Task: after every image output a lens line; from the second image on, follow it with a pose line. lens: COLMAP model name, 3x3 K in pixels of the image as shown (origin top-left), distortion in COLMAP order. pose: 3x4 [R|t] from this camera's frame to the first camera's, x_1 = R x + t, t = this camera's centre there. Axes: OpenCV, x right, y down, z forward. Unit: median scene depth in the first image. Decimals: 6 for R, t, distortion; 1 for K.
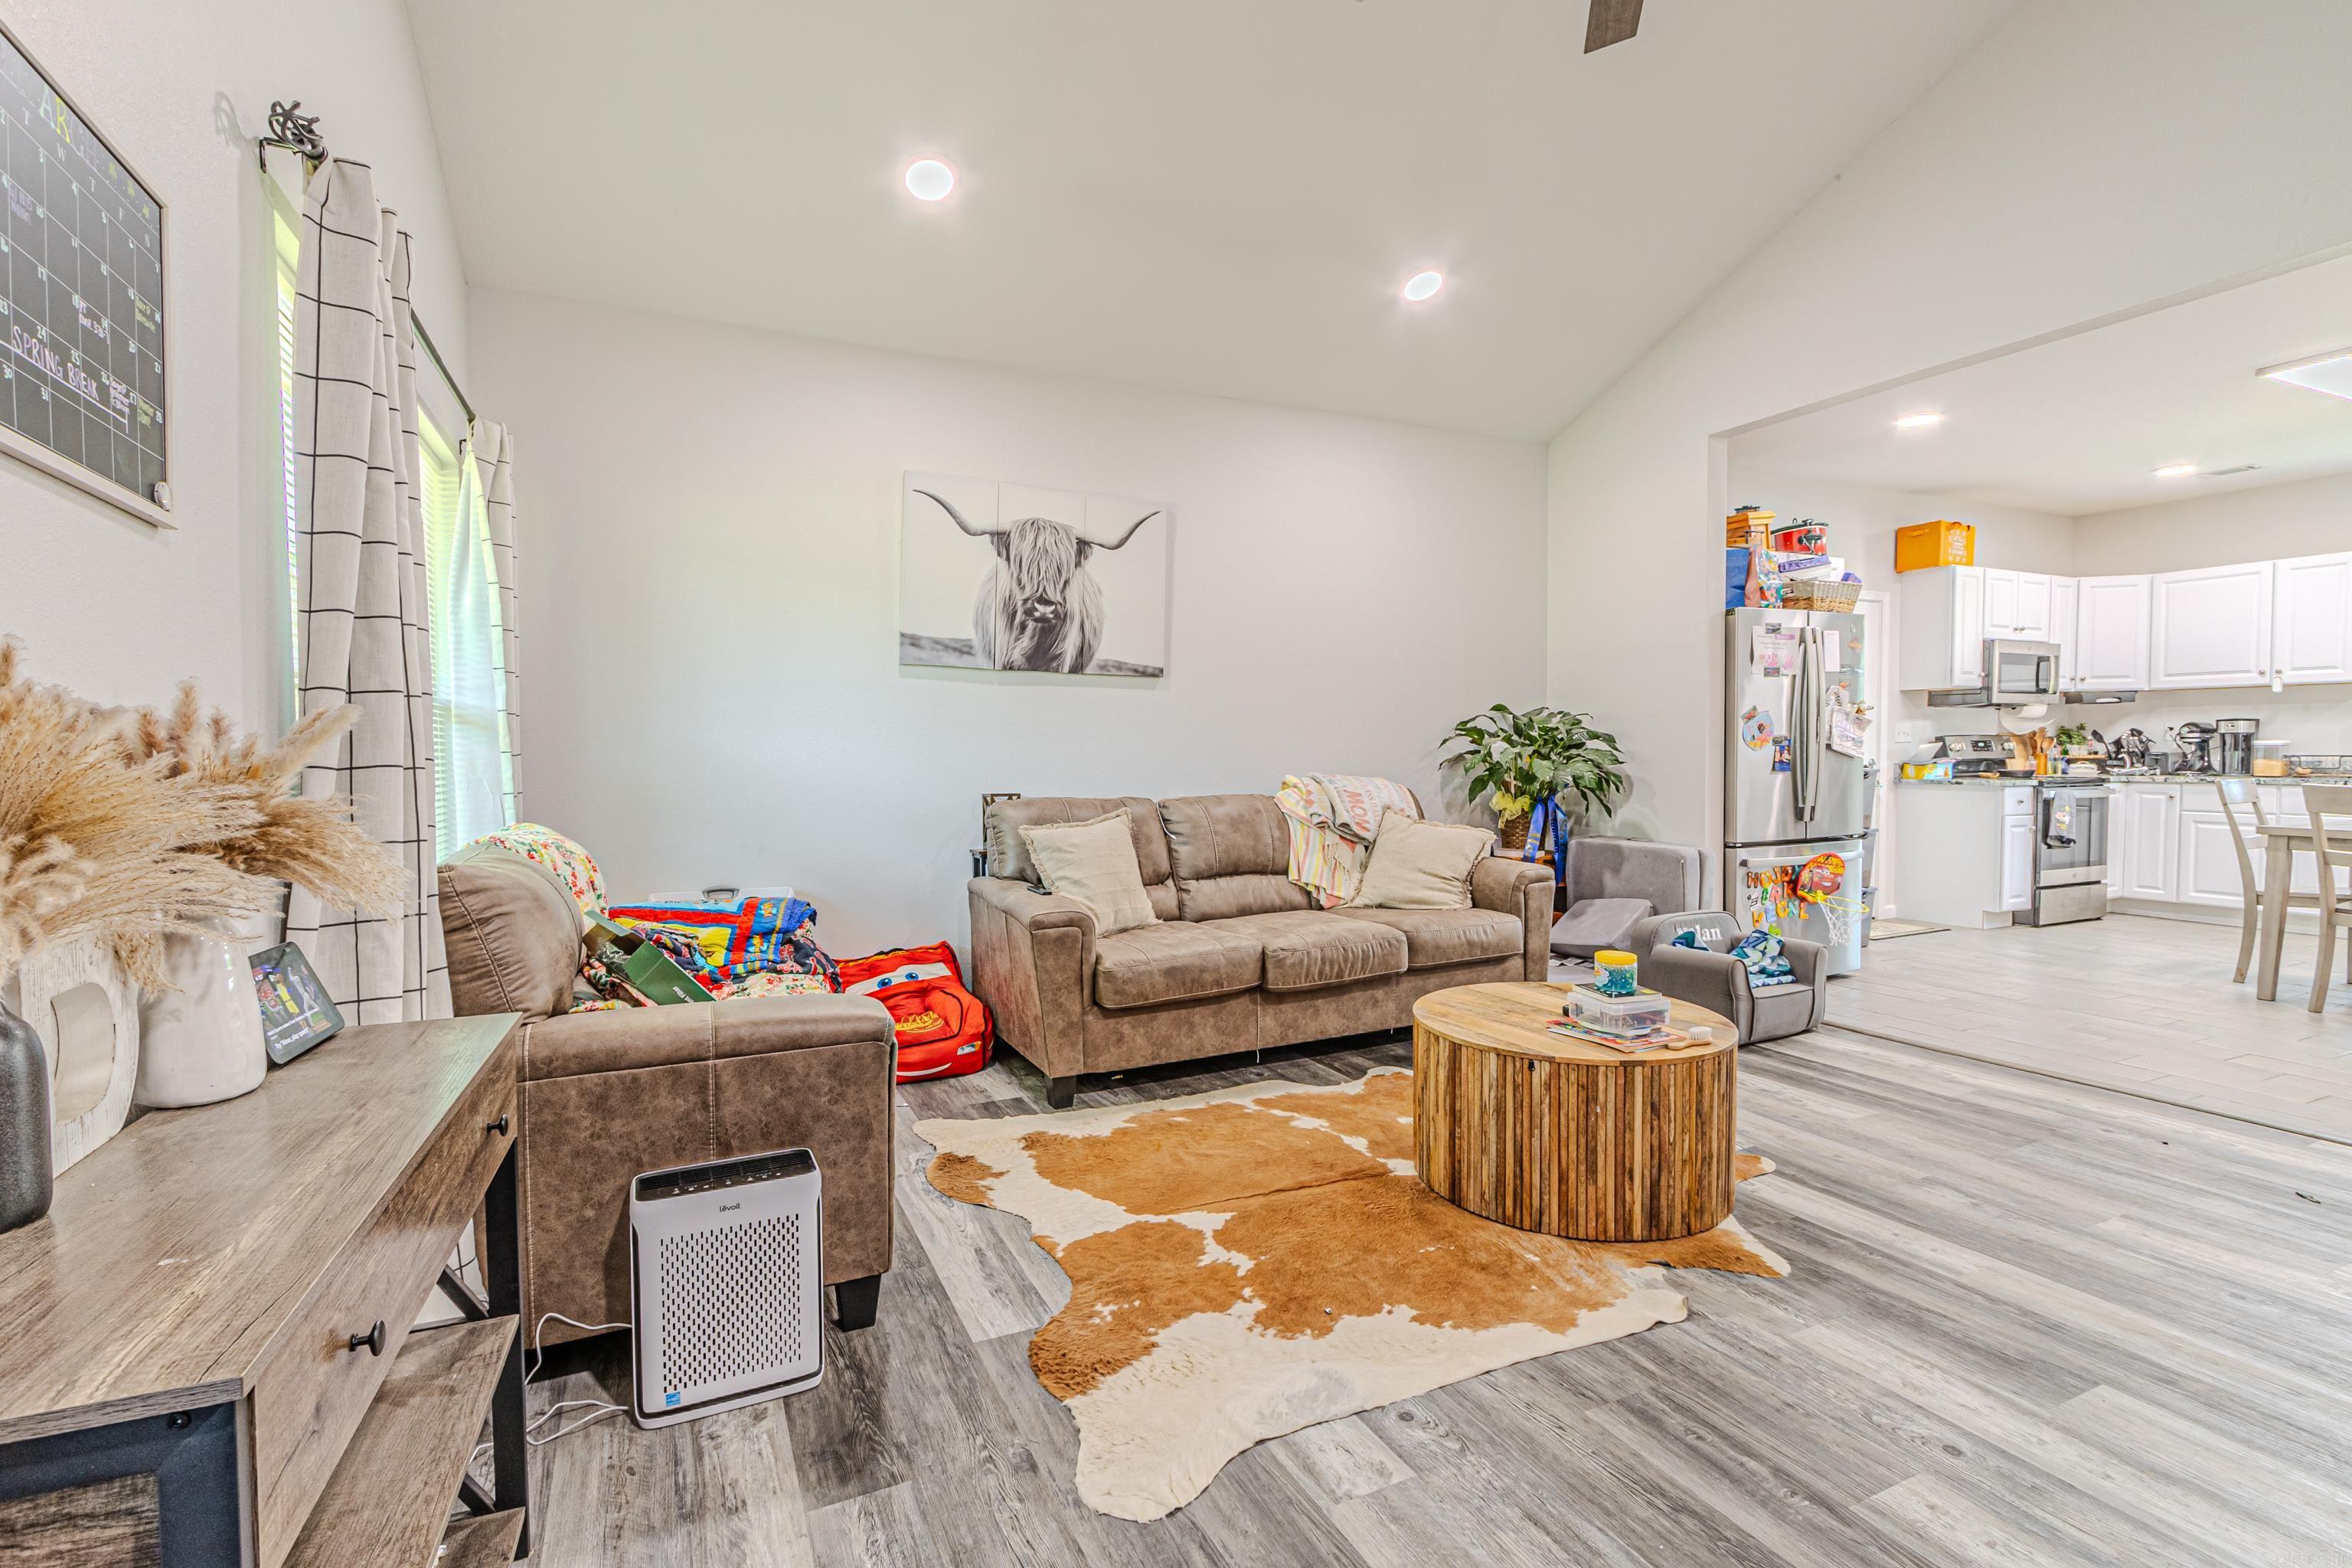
lens RADIAL K [[1111.5, 0, 1185.3], [0, 1111.5, 785.5], [0, 0, 1]] dist [0.013191, -0.000493]
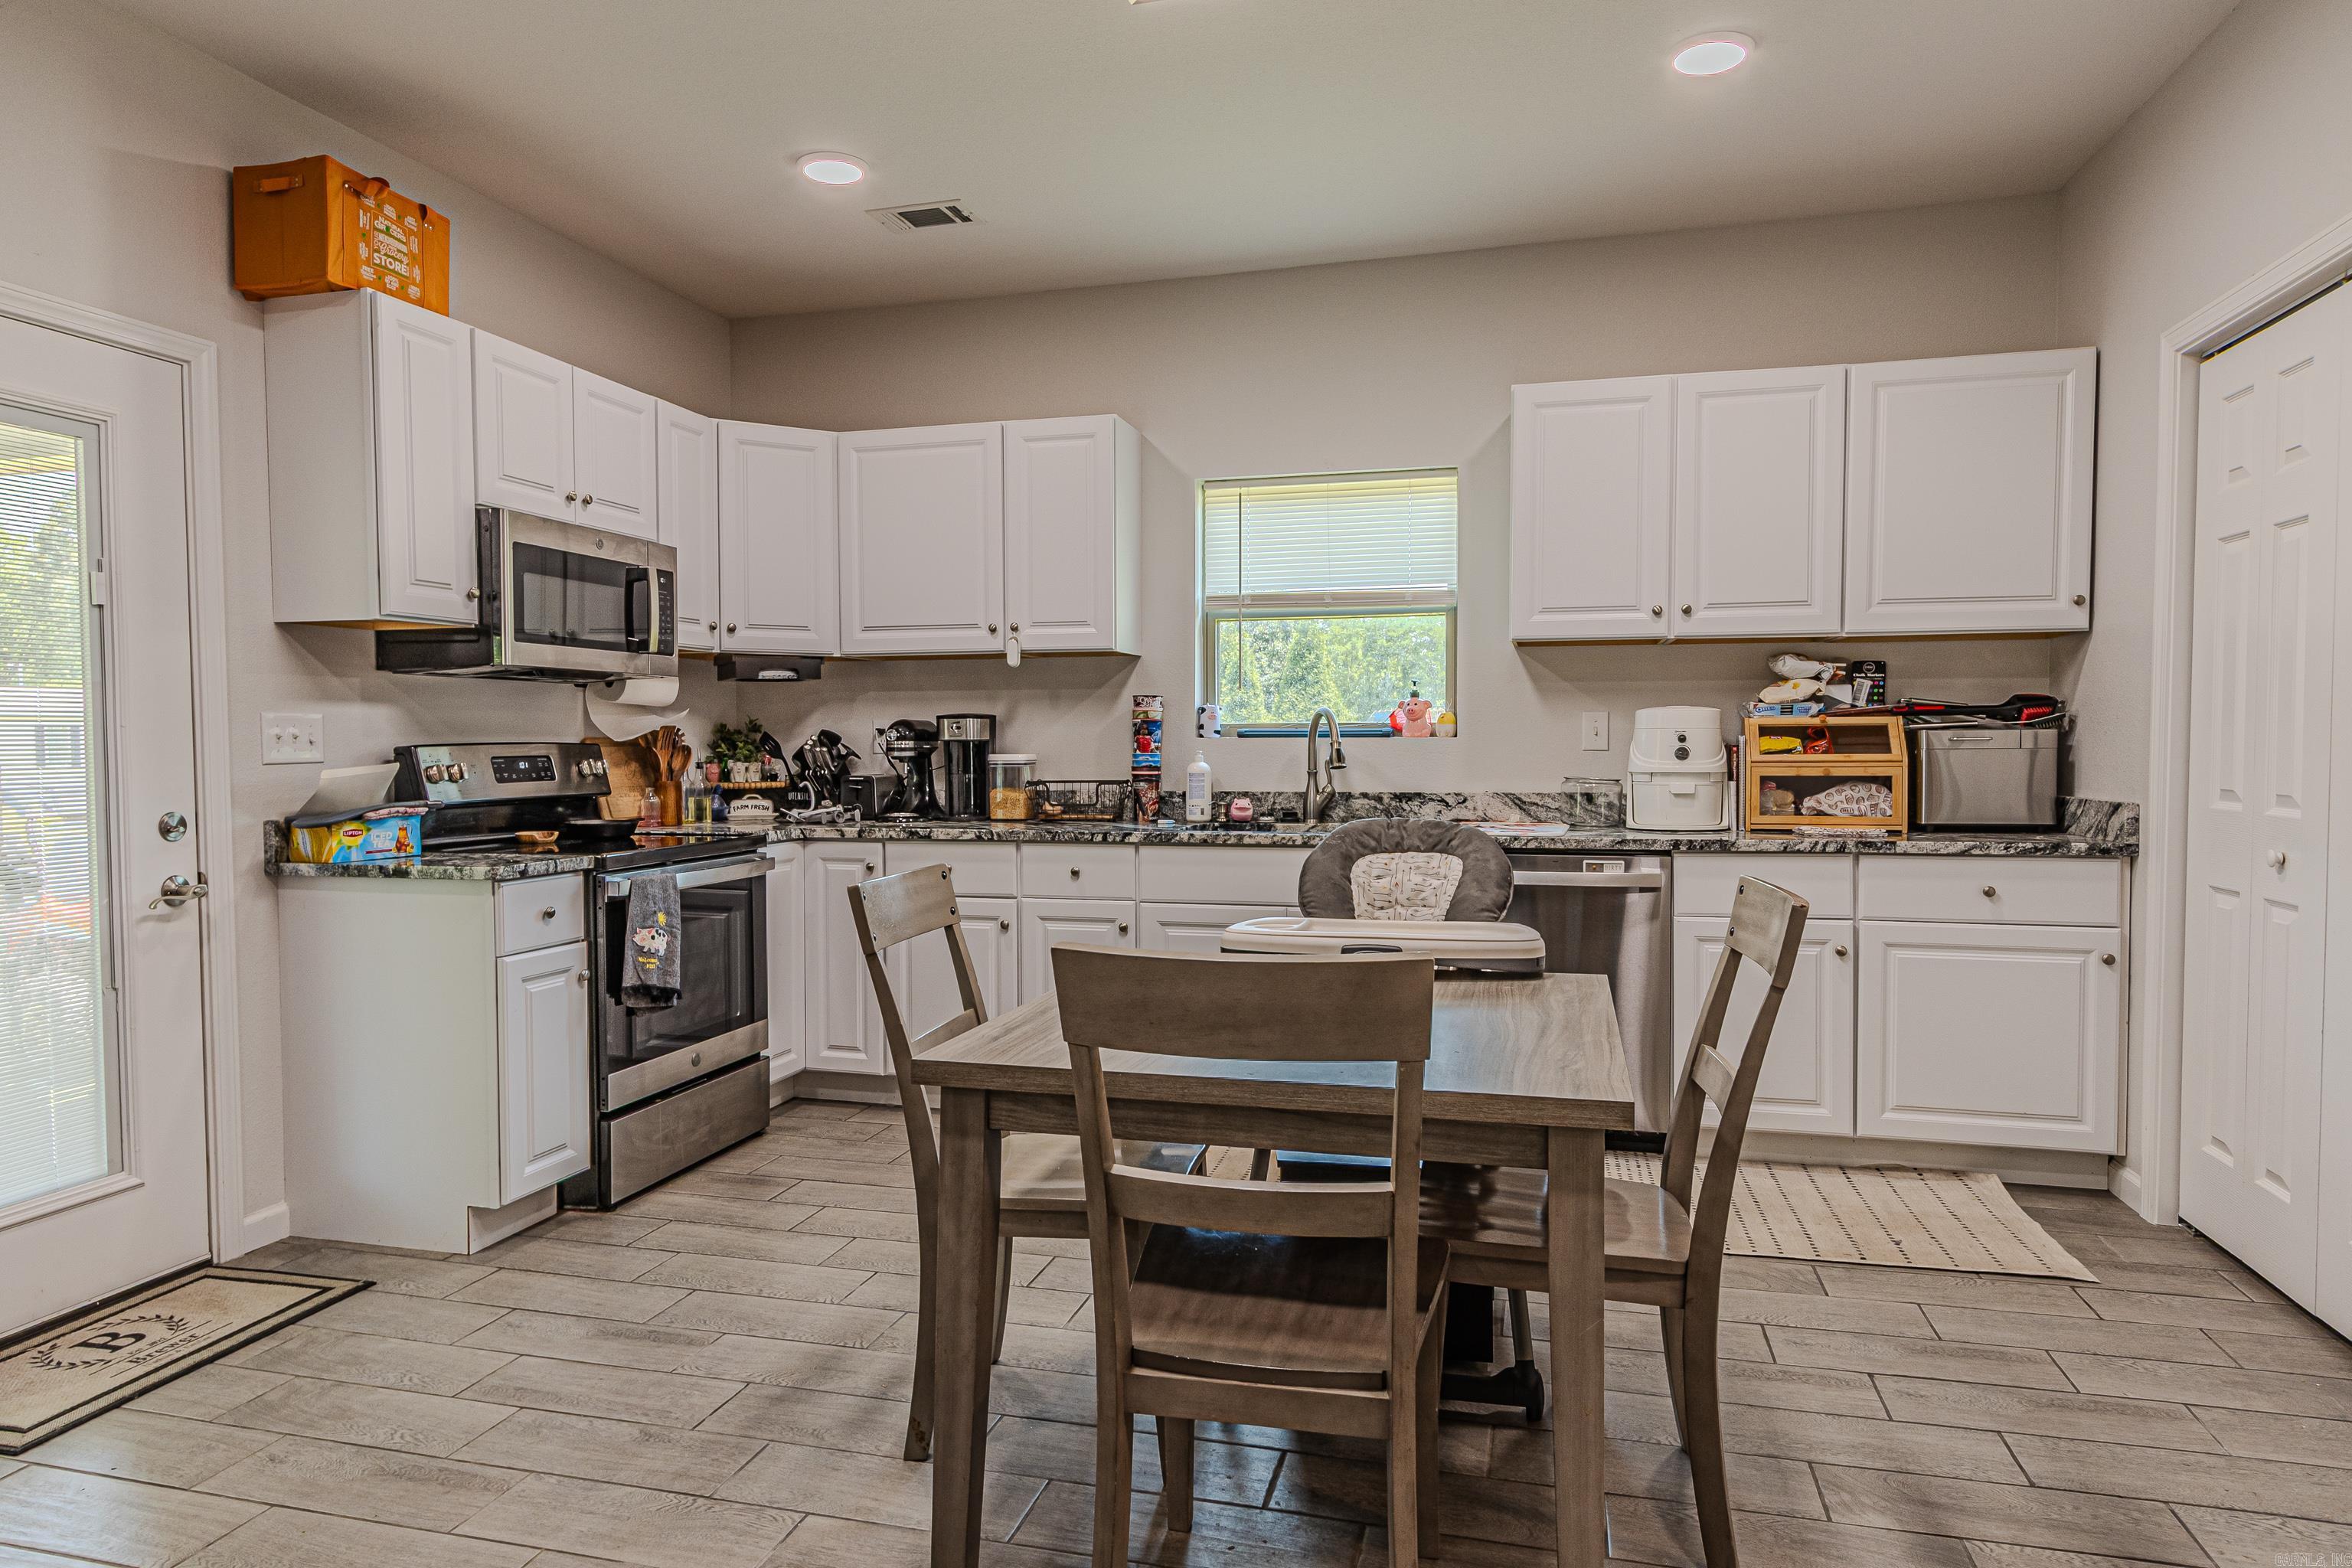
lens RADIAL K [[1434.7, 0, 1167.1], [0, 1434.7, 788.5], [0, 0, 1]] dist [0.001975, -0.000119]
pose [[0.663179, -0.023452, 0.748094, 0.480453], [0.028039, 0.999586, 0.006480, -0.025370], [-0.747936, 0.016679, 0.663562, 0.467266]]
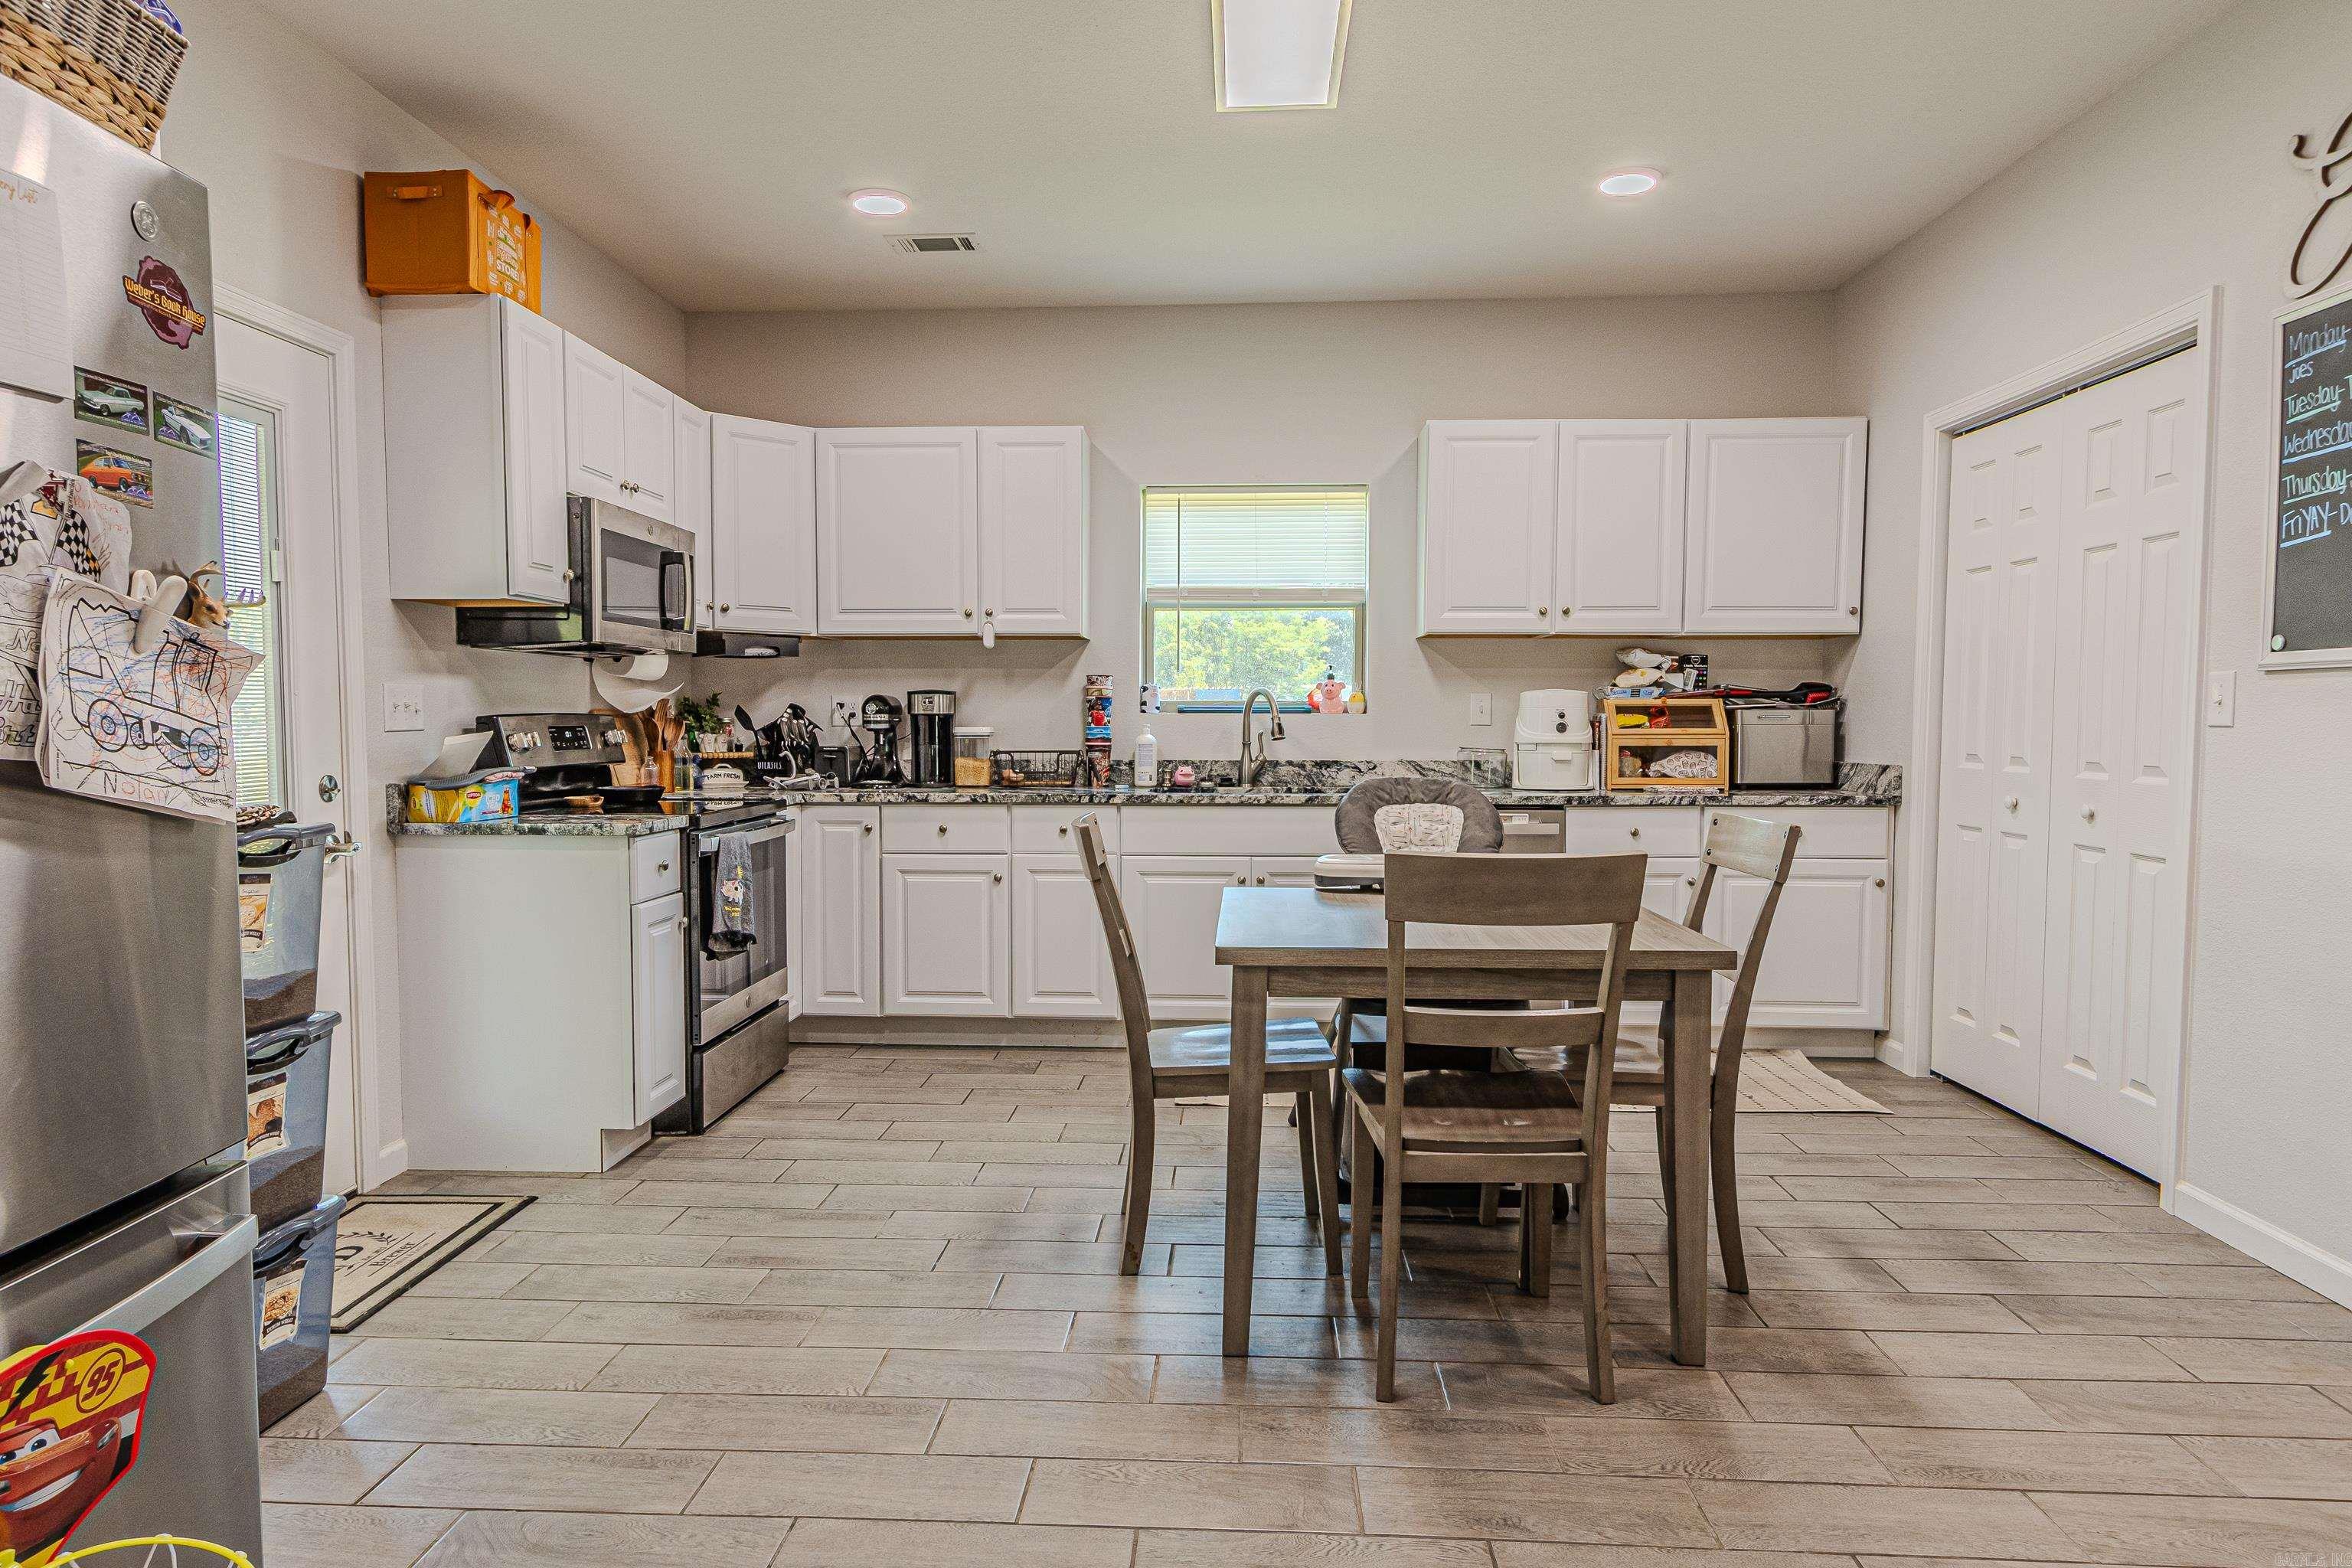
lens RADIAL K [[1434.7, 0, 1176.0], [0, 1434.7, 793.7], [0, 0, 1]] dist [0.001975, -0.000119]
pose [[0.491874, -0.040420, 0.869728, 0.332965], [0.028215, 0.999137, 0.030477, -0.024162], [-0.870209, 0.009548, 0.492590, 0.510980]]
